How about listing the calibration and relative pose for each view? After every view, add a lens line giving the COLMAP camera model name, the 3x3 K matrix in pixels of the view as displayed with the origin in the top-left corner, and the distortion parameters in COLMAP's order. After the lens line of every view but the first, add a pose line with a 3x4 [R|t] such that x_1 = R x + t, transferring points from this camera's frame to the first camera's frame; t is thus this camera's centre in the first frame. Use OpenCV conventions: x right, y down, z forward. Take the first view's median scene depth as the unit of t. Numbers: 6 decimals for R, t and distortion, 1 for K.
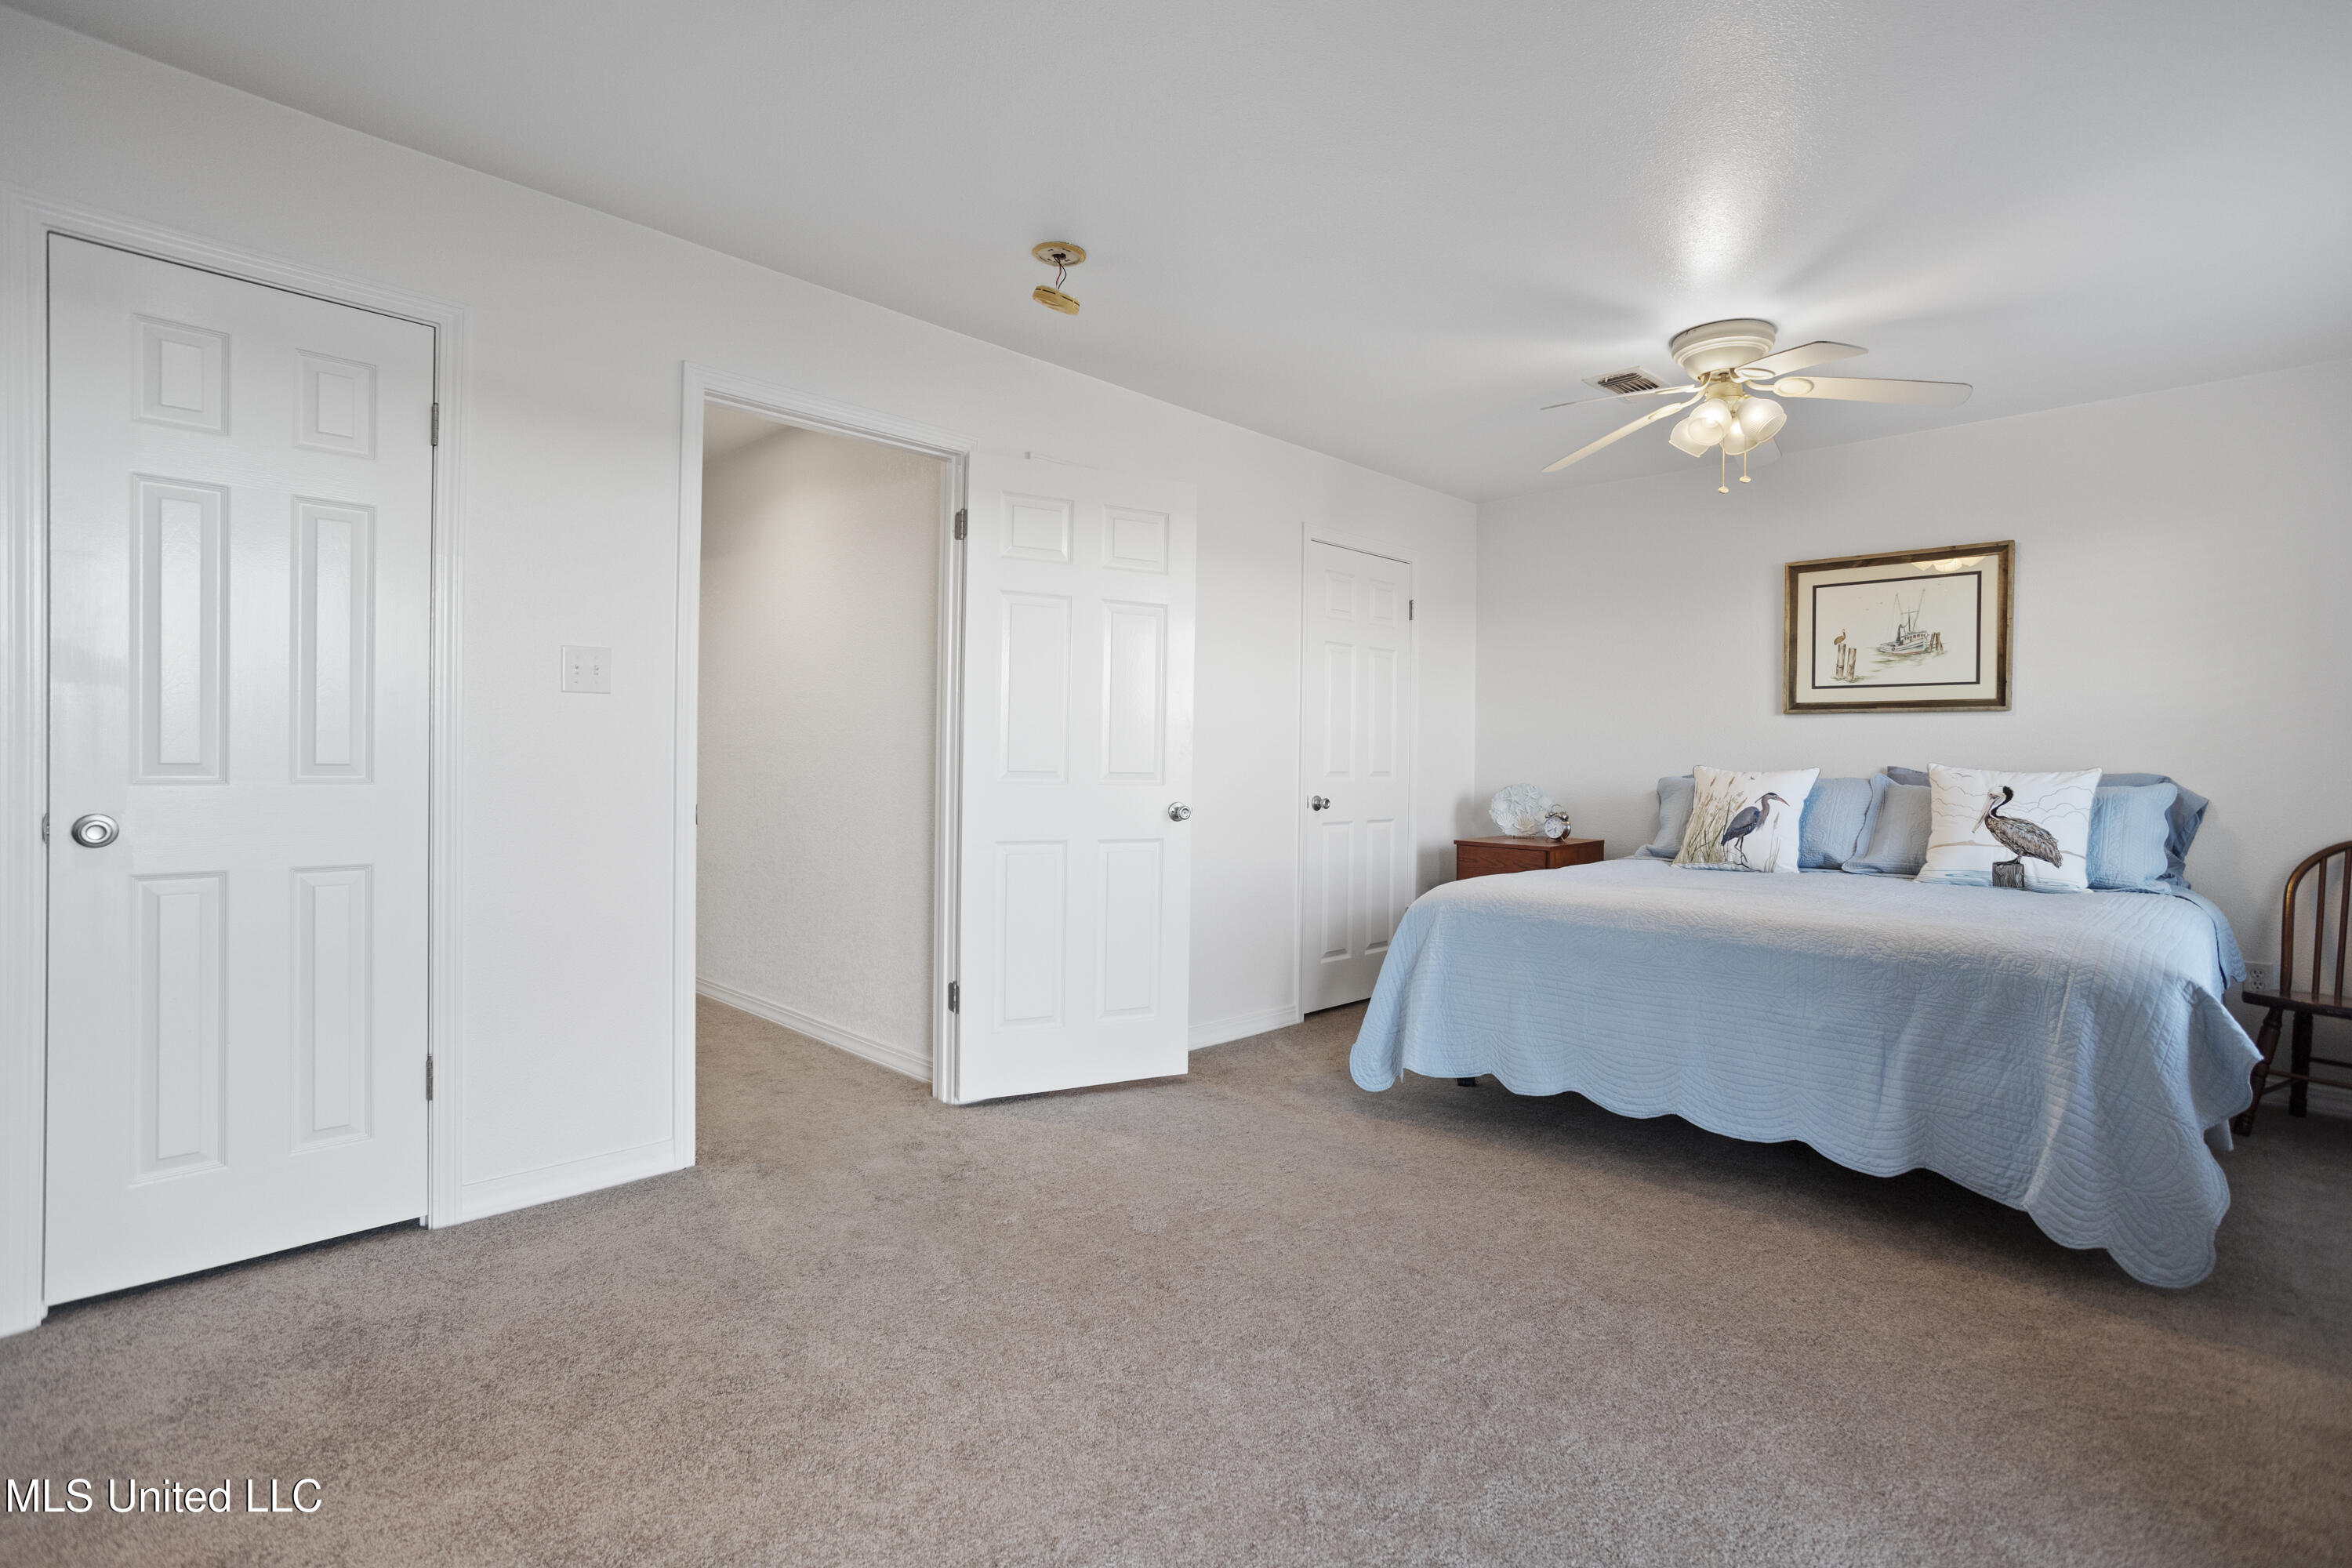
lens RADIAL K [[1130.3, 0, 1171.4], [0, 1130.3, 769.8], [0, 0, 1]] dist [-0.048446, 0.031277]
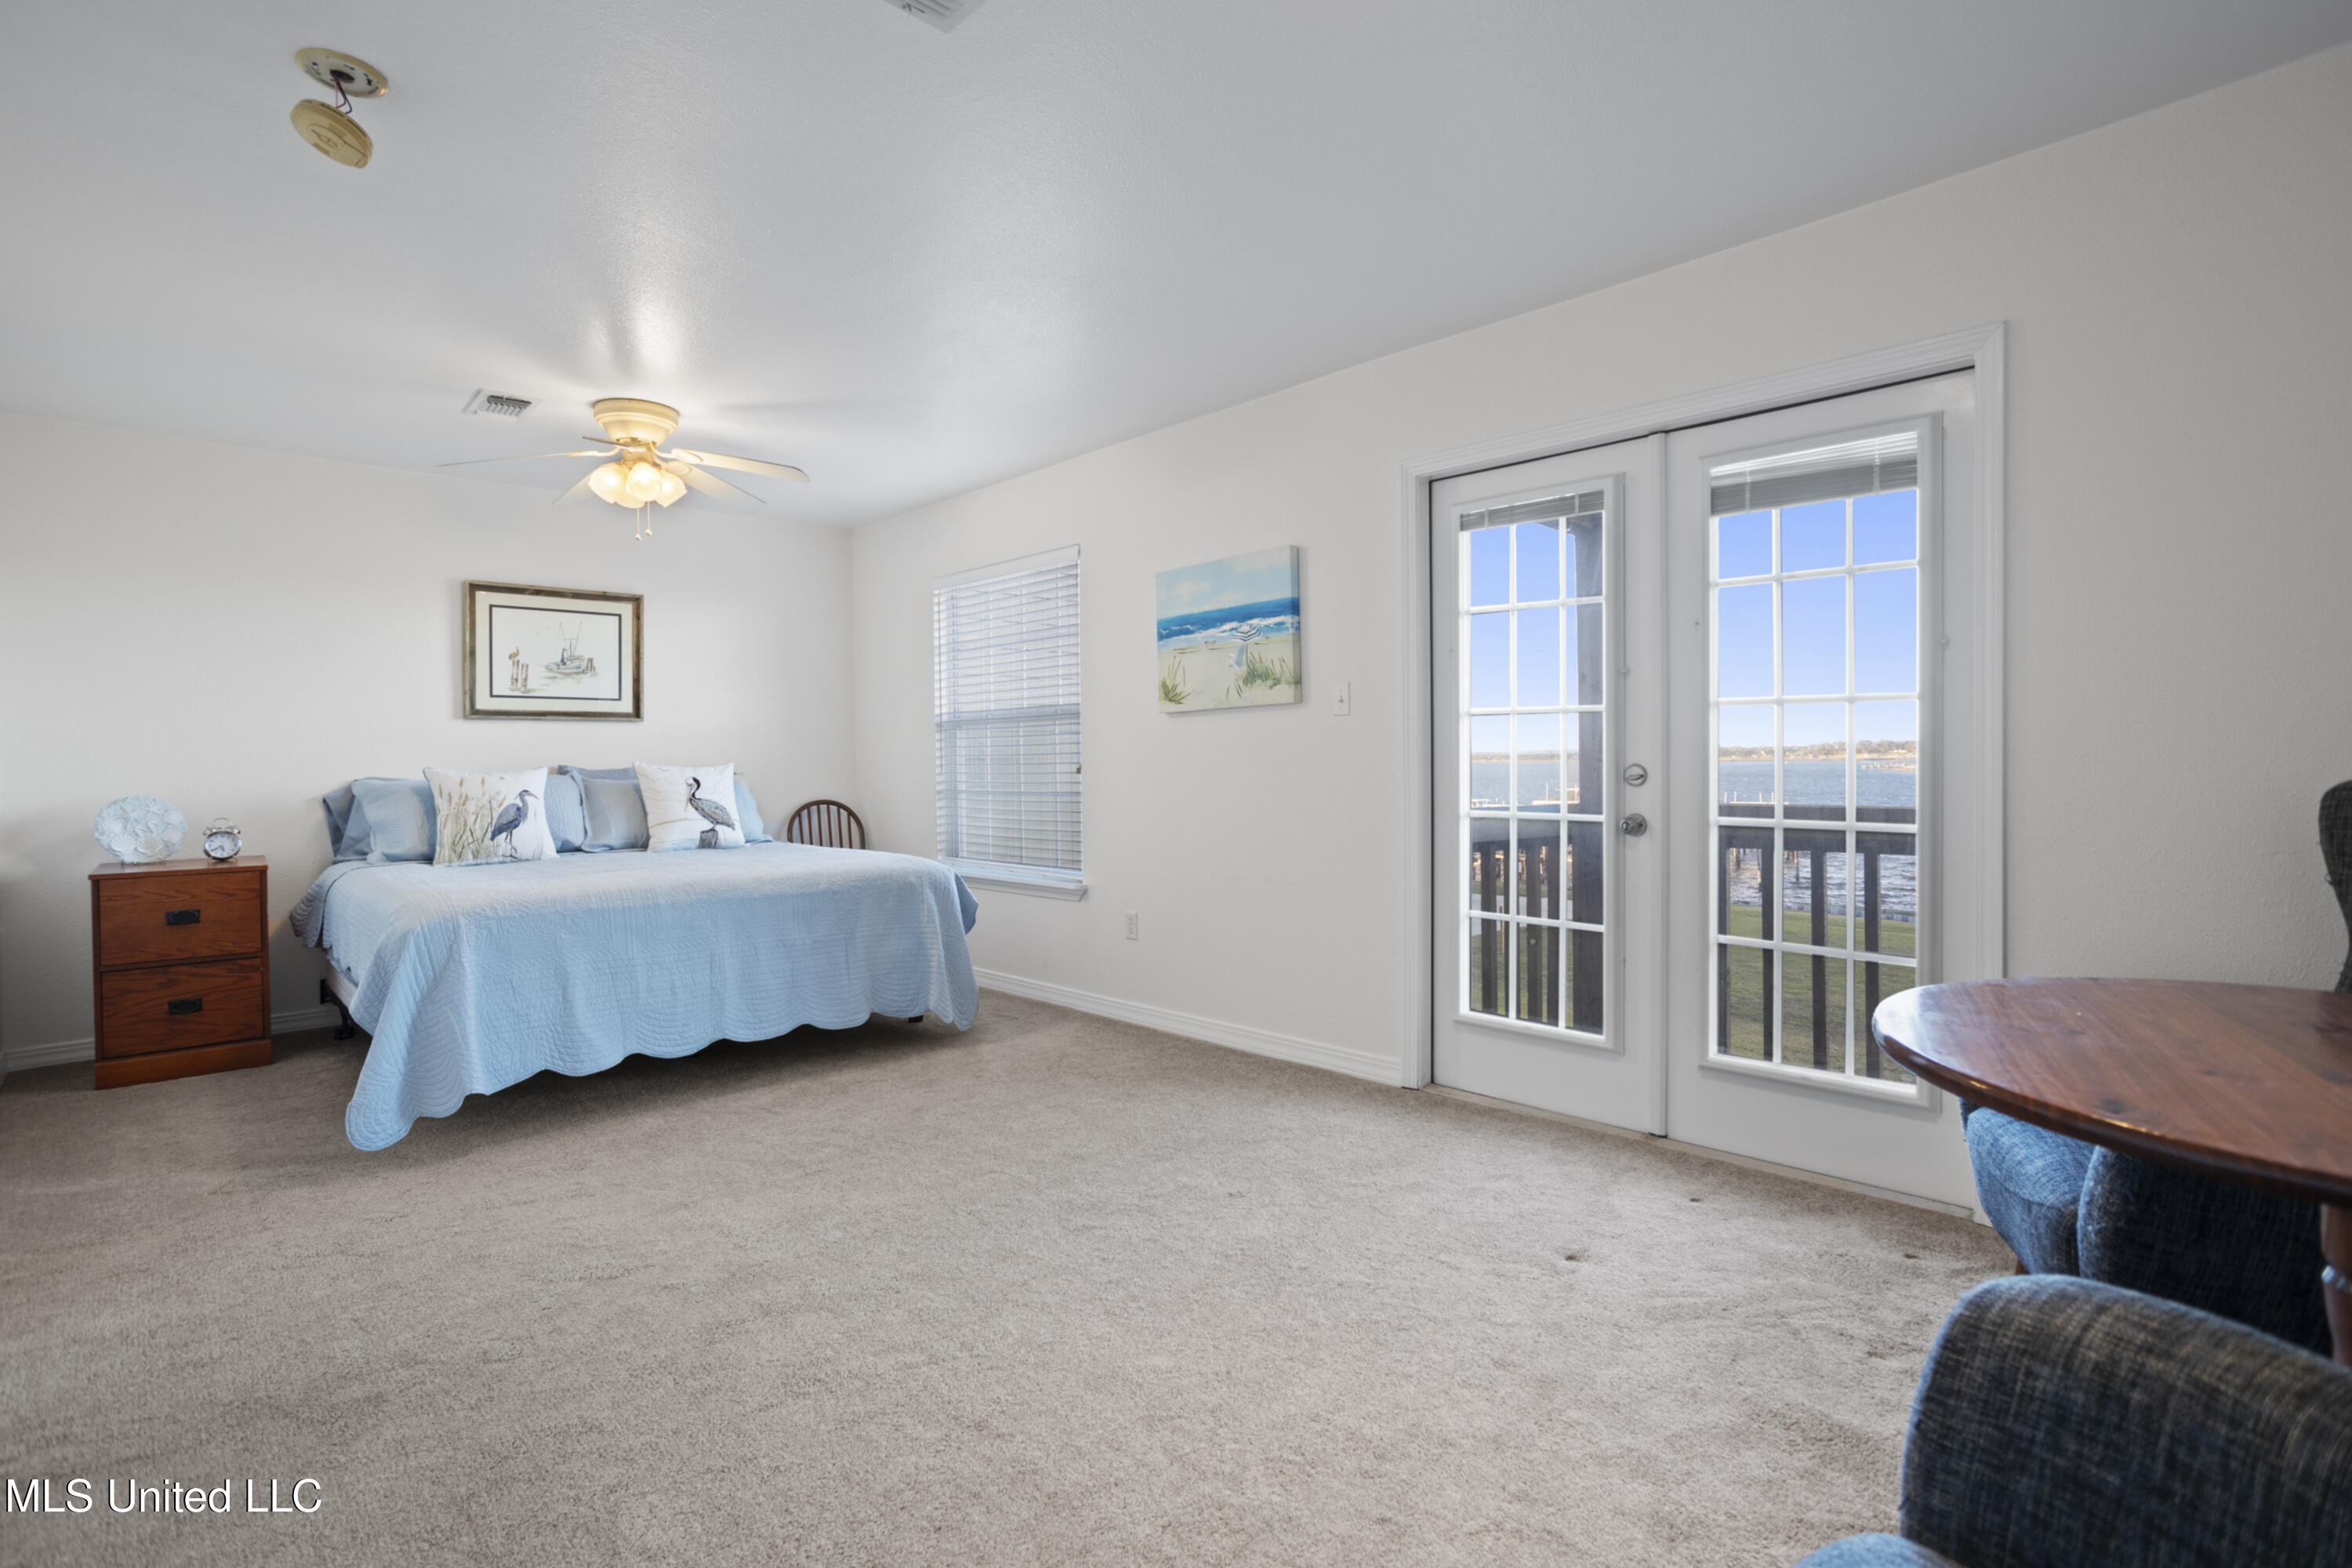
lens RADIAL K [[1130.3, 0, 1171.4], [0, 1130.3, 769.8], [0, 0, 1]] dist [-0.048446, 0.031277]
pose [[0.035341, -0.019467, 0.999186, -0.569430], [0.021700, 0.999589, 0.018708, -0.006801], [-0.999140, 0.021022, 0.035749, 0.313393]]
